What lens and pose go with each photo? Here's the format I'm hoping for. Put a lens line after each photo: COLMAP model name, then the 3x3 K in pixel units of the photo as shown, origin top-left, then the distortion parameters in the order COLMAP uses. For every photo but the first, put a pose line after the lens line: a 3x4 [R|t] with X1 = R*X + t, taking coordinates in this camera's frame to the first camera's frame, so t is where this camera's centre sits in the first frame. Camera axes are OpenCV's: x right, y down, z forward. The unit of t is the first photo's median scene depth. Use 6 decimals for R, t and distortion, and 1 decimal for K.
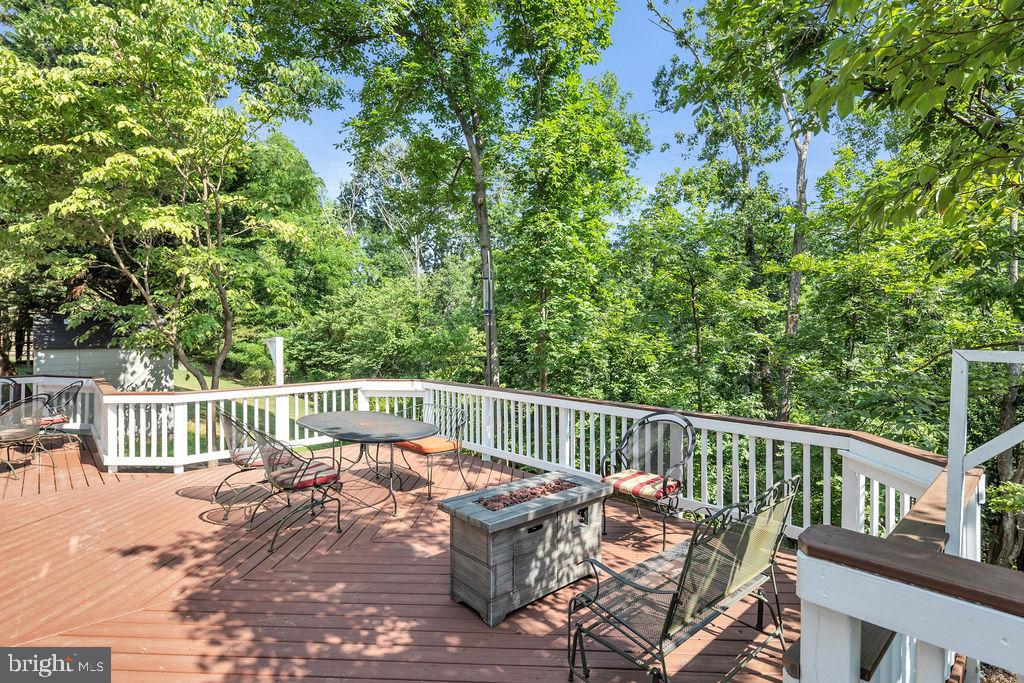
lens RADIAL K [[501.5, 0, 510.0], [0, 501.5, 337.7], [0, 0, 1]] dist [-0.003929, -0.002065]
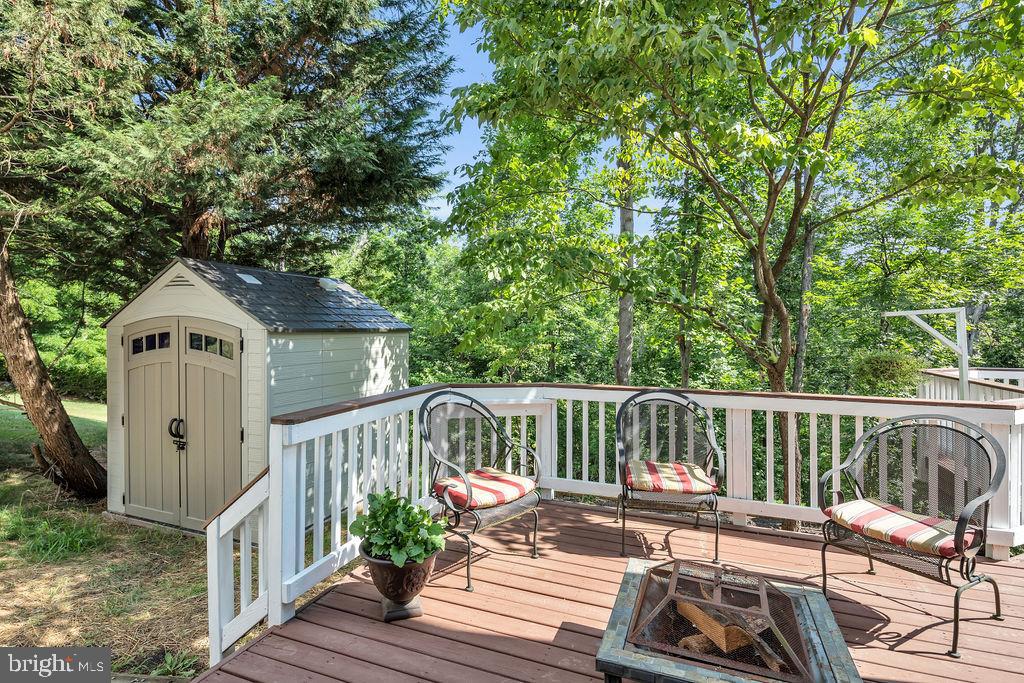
lens RADIAL K [[501.5, 0, 510.0], [0, 501.5, 337.7], [0, 0, 1]] dist [-0.003929, -0.002065]
pose [[0.898295, -0.005912, 0.439354, -0.861854], [0.001609, 0.999947, 0.010166, 0.022706], [-0.439390, -0.008425, 0.898257, 0.461284]]
